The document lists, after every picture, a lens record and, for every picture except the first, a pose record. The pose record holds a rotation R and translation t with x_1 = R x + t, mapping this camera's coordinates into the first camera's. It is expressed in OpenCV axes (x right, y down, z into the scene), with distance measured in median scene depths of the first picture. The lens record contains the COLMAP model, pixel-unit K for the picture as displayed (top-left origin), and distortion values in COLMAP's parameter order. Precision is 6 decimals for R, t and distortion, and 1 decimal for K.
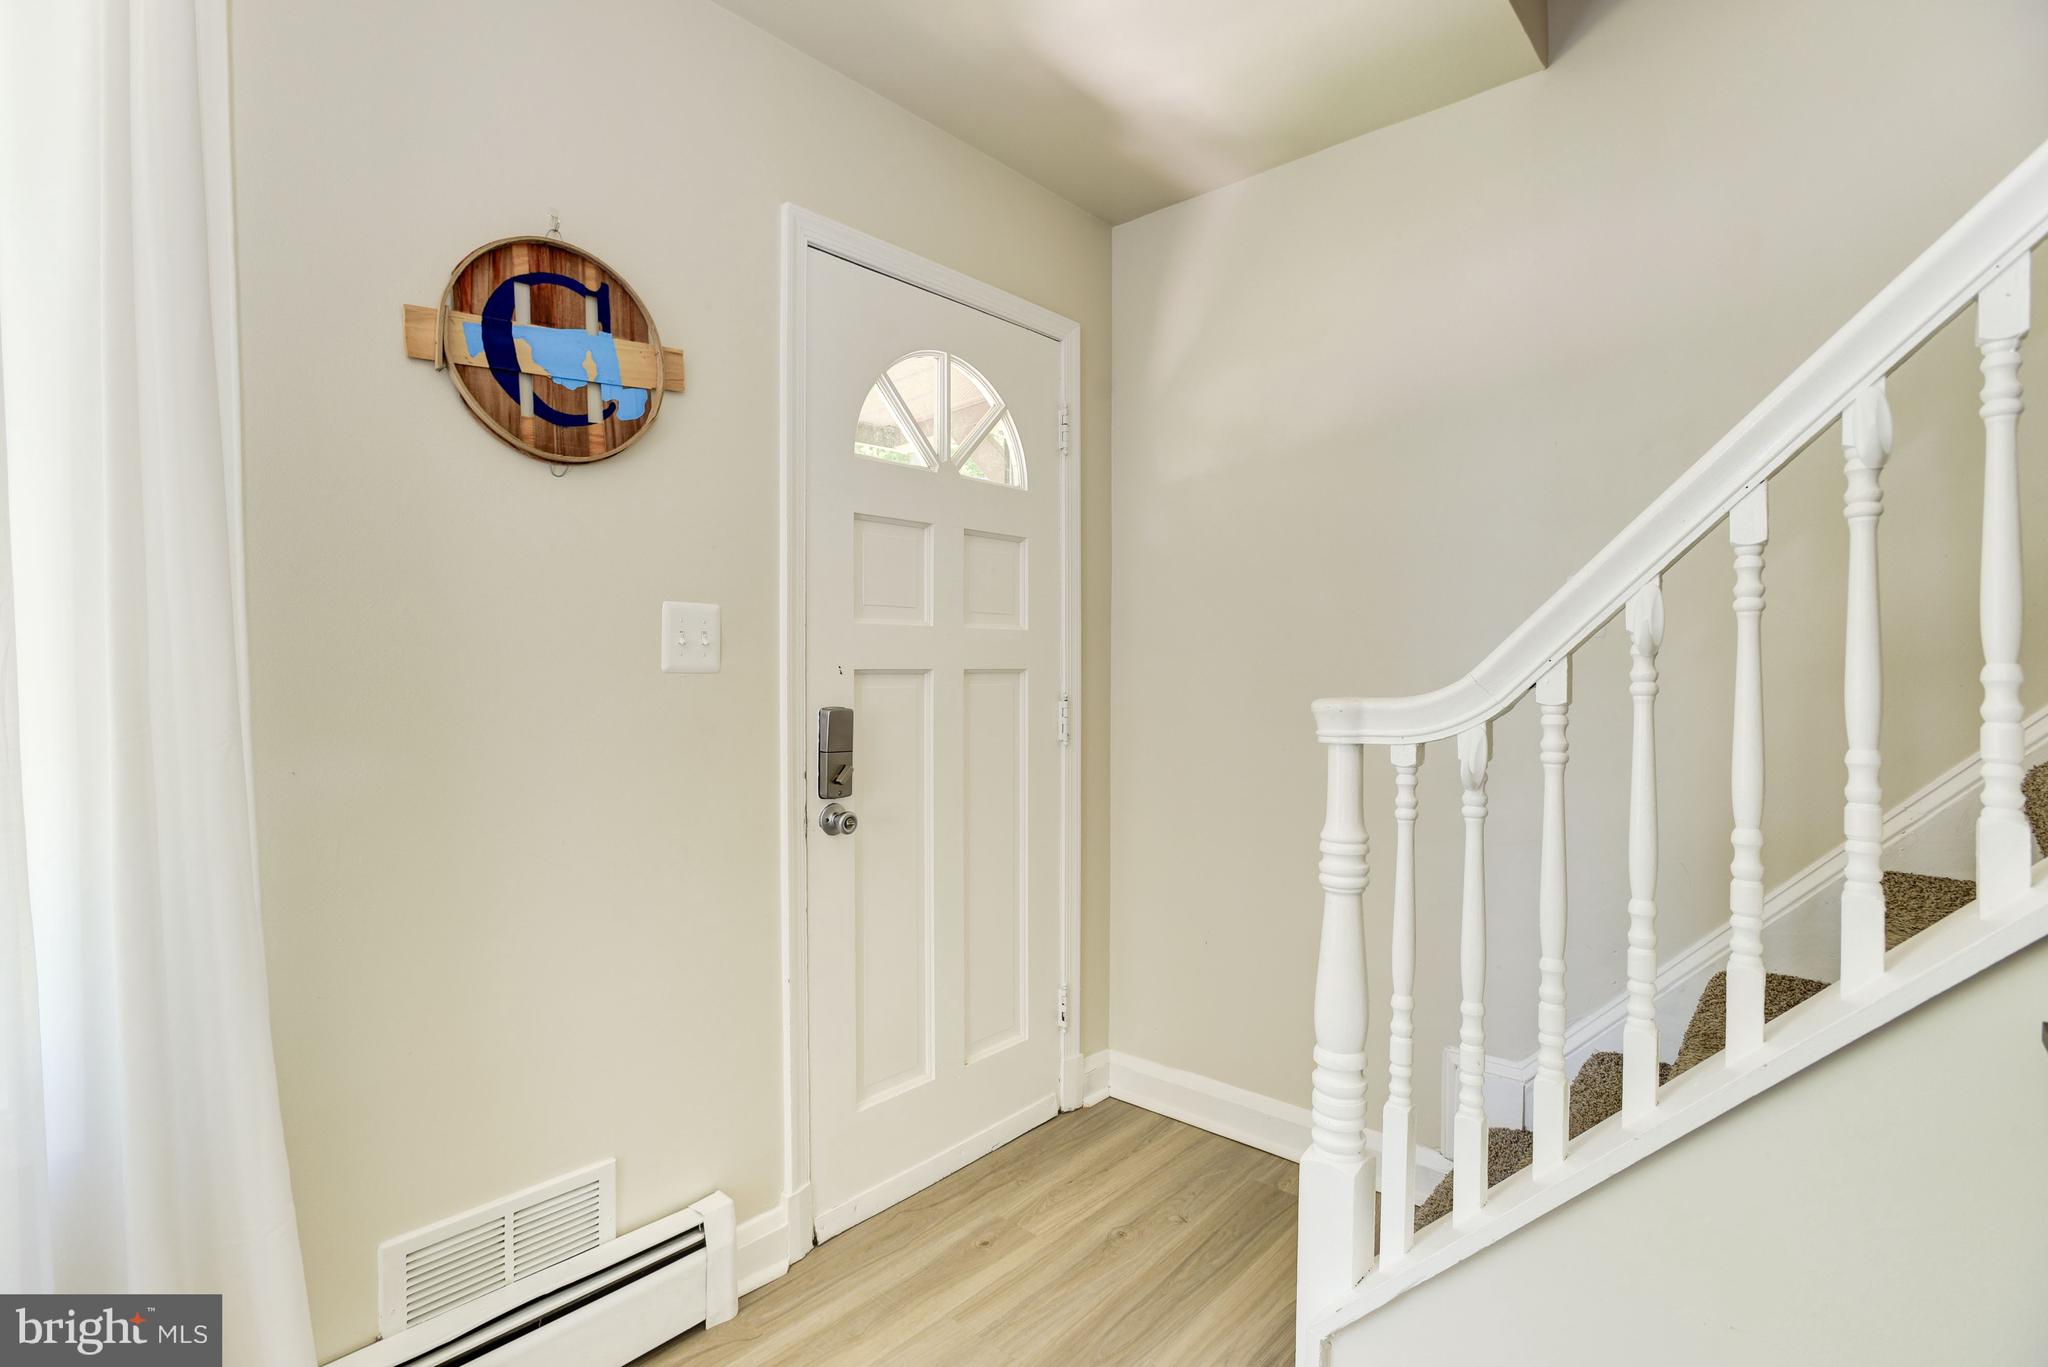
lens RADIAL K [[963.5, 0, 1024.0], [0, 963.5, 683.5], [0, 0, 1]] dist [0.004067, -0.000011]
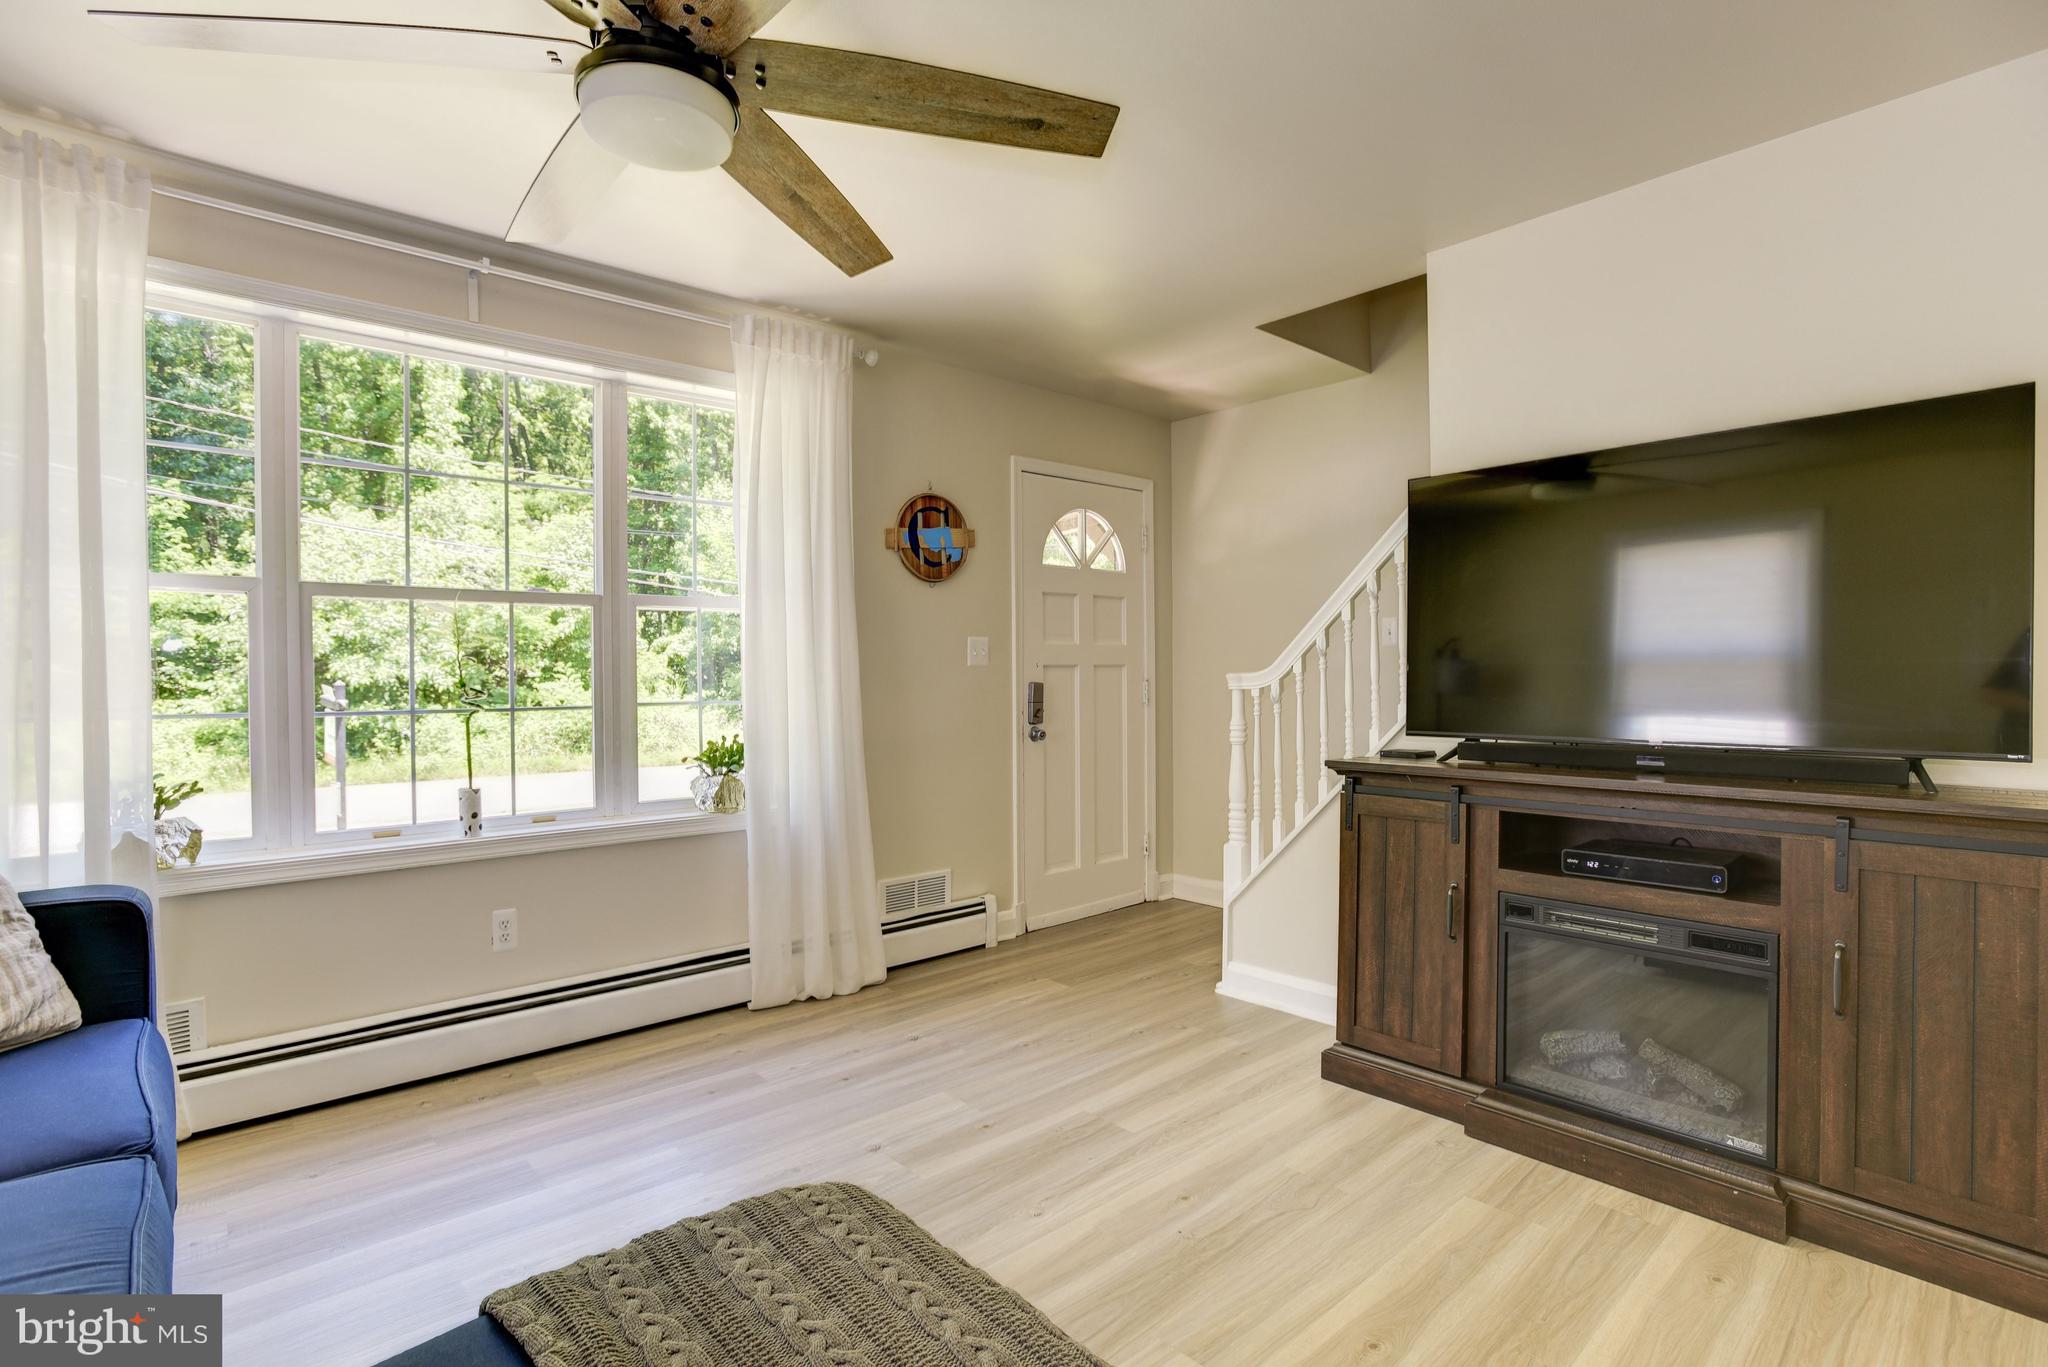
lens RADIAL K [[963.5, 0, 1024.0], [0, 963.5, 683.5], [0, 0, 1]] dist [0.004067, -0.000011]
pose [[0.992828, -0.006439, -0.119375, 0.044720], [0.006311, 0.999979, -0.001444, 0.035360], [0.119381, 0.000680, 0.992848, -1.350046]]
